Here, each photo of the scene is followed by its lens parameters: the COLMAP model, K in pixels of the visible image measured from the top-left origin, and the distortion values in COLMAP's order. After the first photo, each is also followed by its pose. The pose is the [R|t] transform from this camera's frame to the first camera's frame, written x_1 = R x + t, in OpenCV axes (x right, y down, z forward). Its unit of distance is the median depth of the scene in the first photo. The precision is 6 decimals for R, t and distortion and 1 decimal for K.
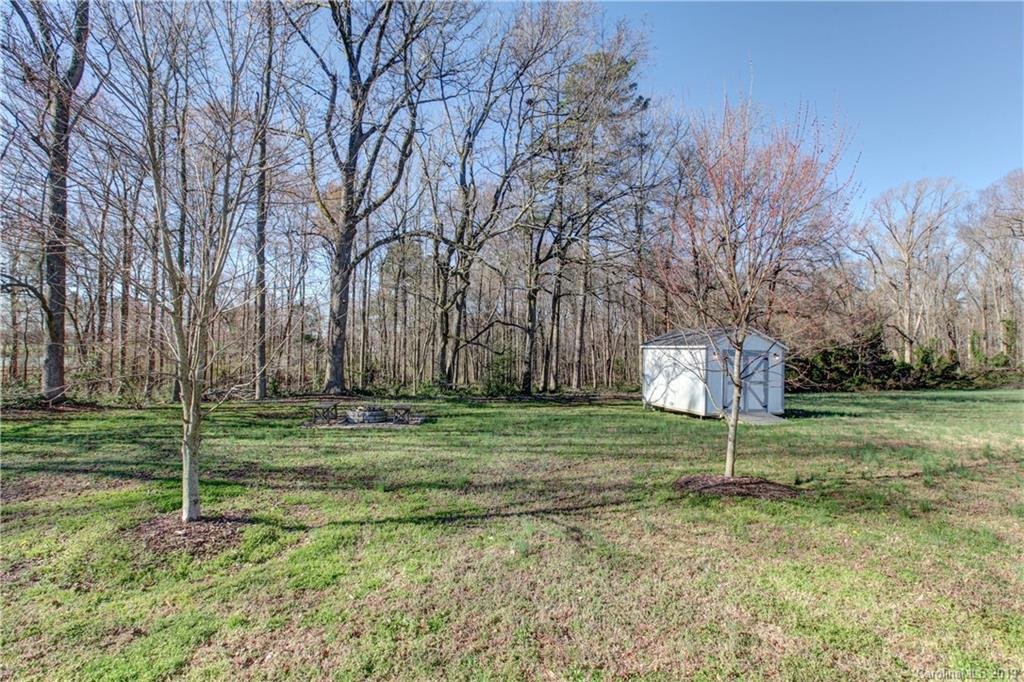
lens RADIAL K [[462.1, 0, 512.0], [0, 462.1, 341.0], [0, 0, 1]] dist [-0.039571, 0.000091]
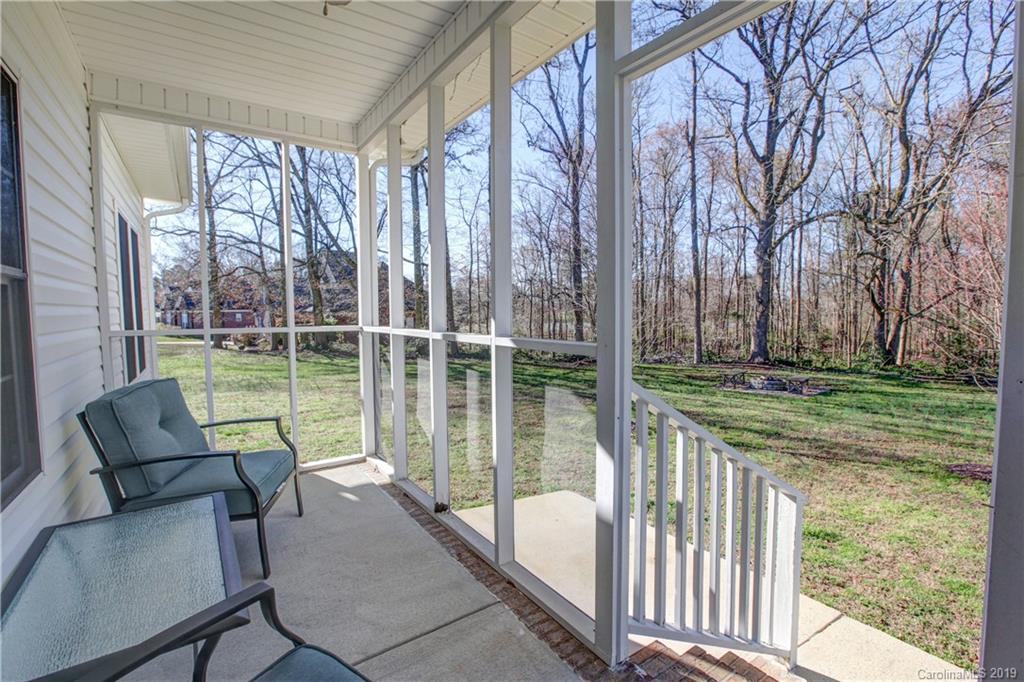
lens RADIAL K [[462.1, 0, 512.0], [0, 462.1, 341.0], [0, 0, 1]] dist [-0.039571, 0.000091]
pose [[0.585239, 0.024939, -0.810477, 0.183277], [0.044300, 0.997051, 0.062668, -0.039472], [0.809650, -0.072580, 0.582408, -0.169559]]
